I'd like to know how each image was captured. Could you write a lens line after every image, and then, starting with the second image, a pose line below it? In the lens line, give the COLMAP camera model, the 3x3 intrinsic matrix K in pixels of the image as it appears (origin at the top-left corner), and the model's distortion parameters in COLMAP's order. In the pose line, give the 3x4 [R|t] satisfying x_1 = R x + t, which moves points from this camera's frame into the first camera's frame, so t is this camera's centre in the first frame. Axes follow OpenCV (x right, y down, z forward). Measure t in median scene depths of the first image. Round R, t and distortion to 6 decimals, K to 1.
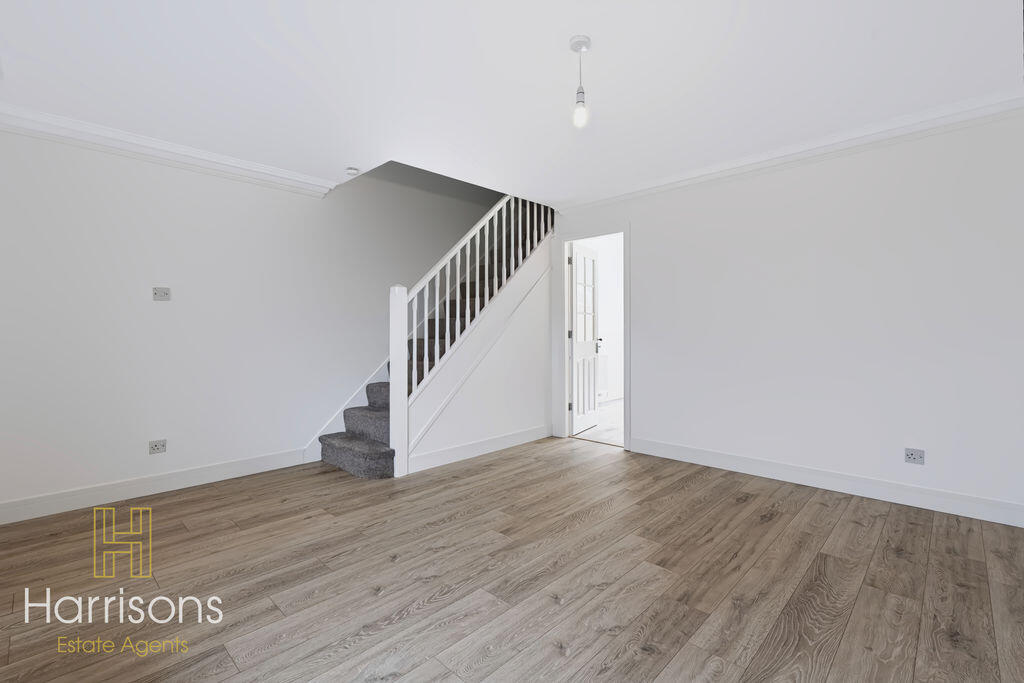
lens RADIAL K [[471.4, 0, 510.7], [0, 471.4, 337.1], [0, 0, 1]] dist [-0.002803, -0.000129]
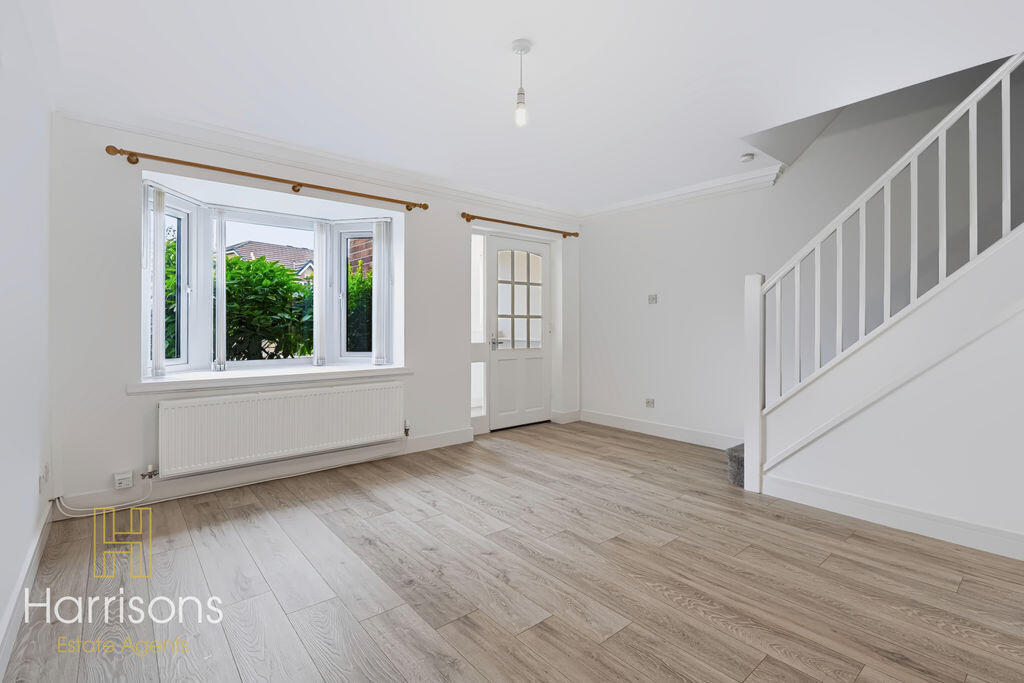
lens RADIAL K [[471.4, 0, 496.7], [0, 471.4, 323.3], [0, 0, 1]] dist [-0.002803, -0.000129]
pose [[-0.137182, -0.001010, -0.990545, 0.907112], [-0.009264, 0.999957, 0.000263, -0.014576], [0.990502, 0.009212, -0.137186, 0.844849]]
